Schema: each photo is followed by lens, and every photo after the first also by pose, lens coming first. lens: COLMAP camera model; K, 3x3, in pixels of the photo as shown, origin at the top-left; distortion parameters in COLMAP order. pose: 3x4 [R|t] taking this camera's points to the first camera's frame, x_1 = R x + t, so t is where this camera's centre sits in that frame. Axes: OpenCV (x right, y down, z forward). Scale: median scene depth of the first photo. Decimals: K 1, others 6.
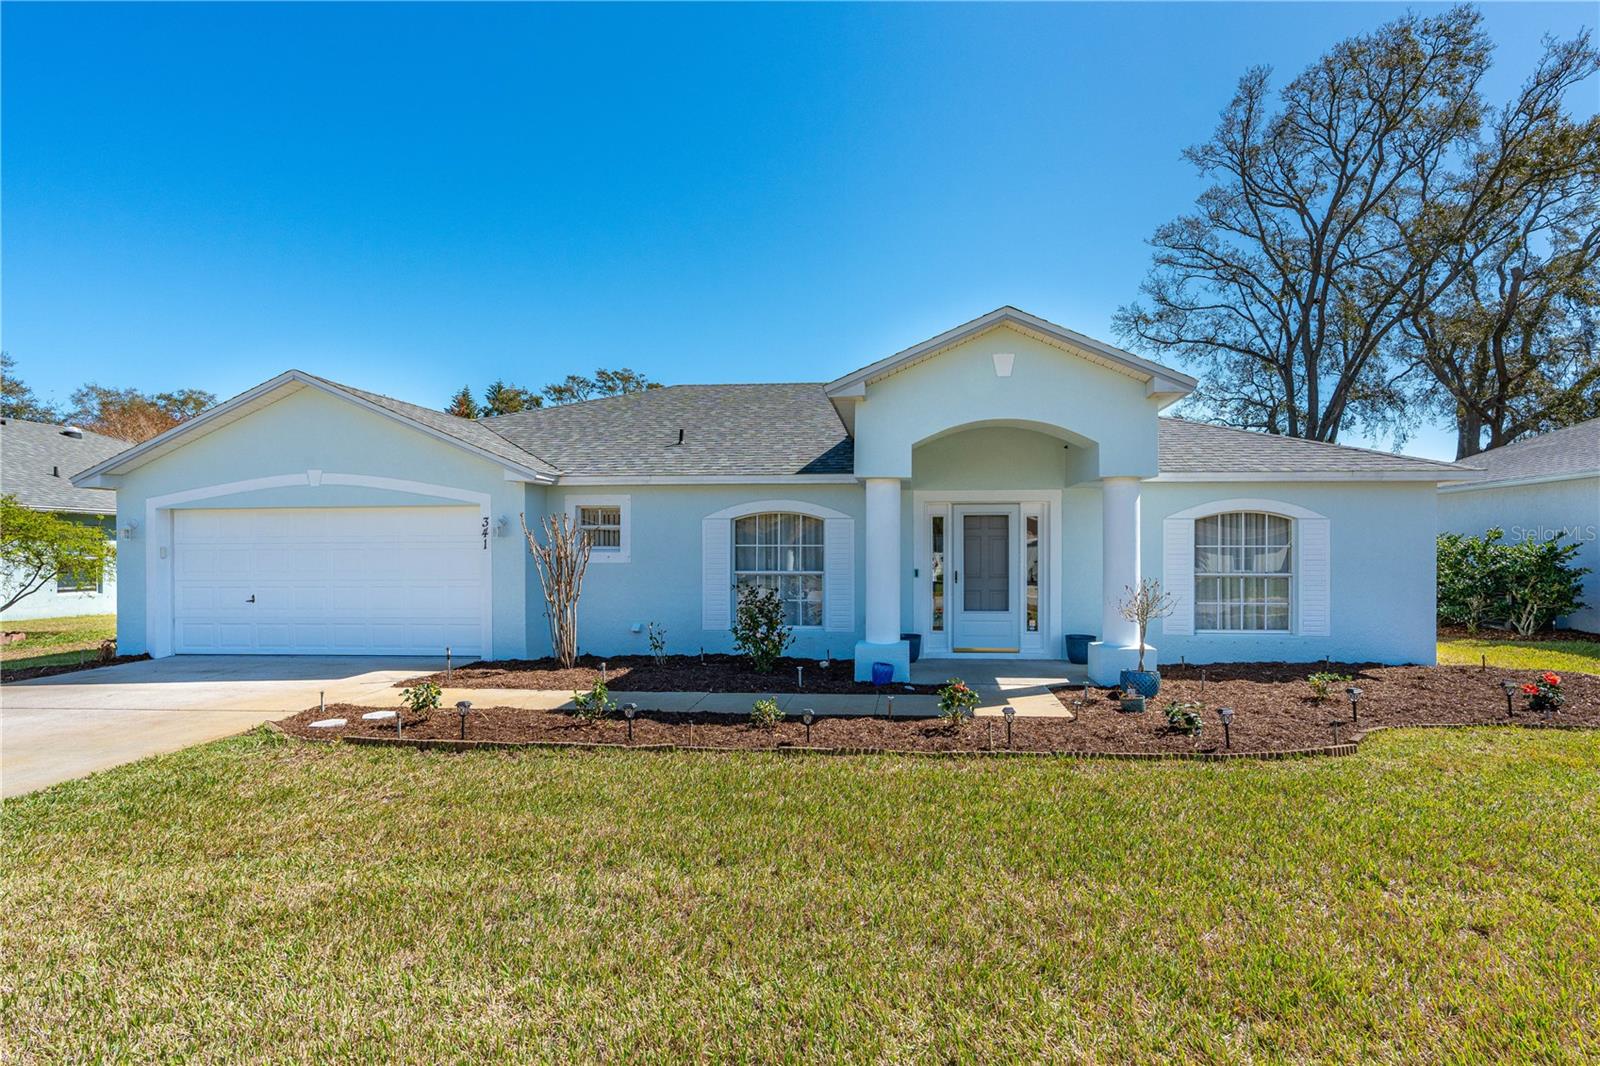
lens RADIAL K [[711.7, 0, 801.4], [0, 711.7, 556.2], [0, 0, 1]] dist [-0.001208, -0.000177]
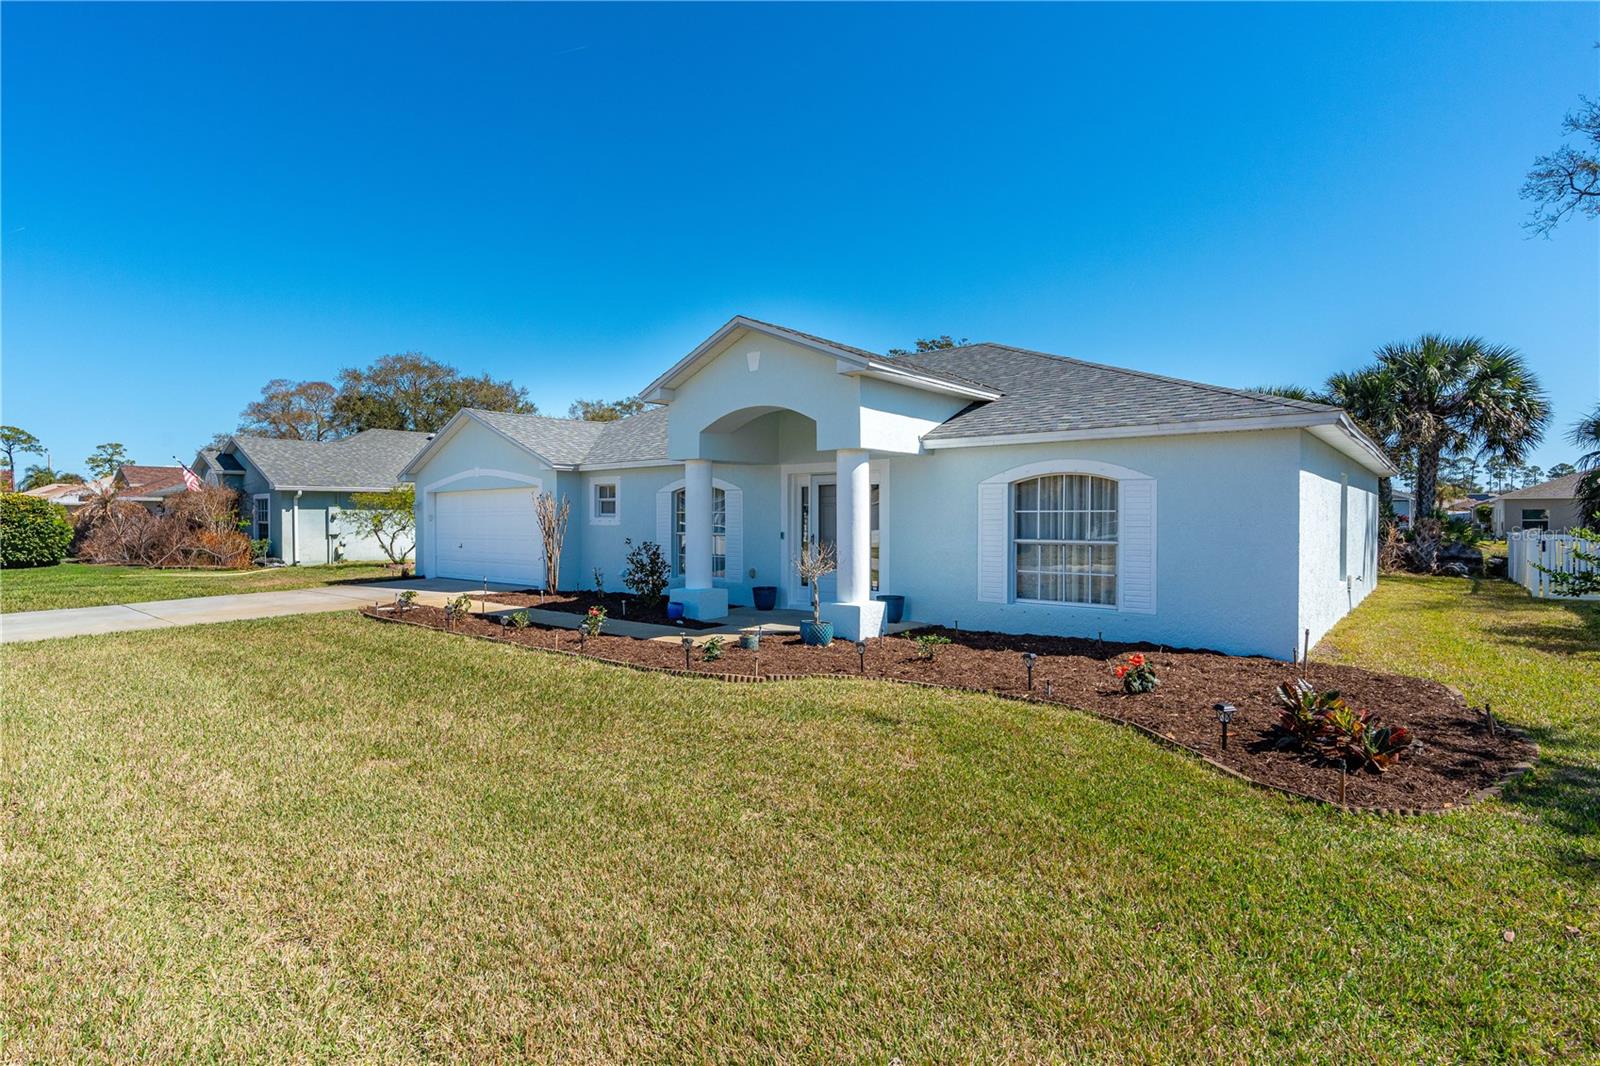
lens RADIAL K [[758.8, 0, 800.0], [0, 758.8, 533.0], [0, 0, 1]] dist [0.005944, 0.000612]
pose [[0.822335, 0.011691, -0.568884, 0.896848], [-0.003252, 0.999869, 0.015847, 0.000096], [0.568995, -0.011181, 0.822265, -0.009945]]
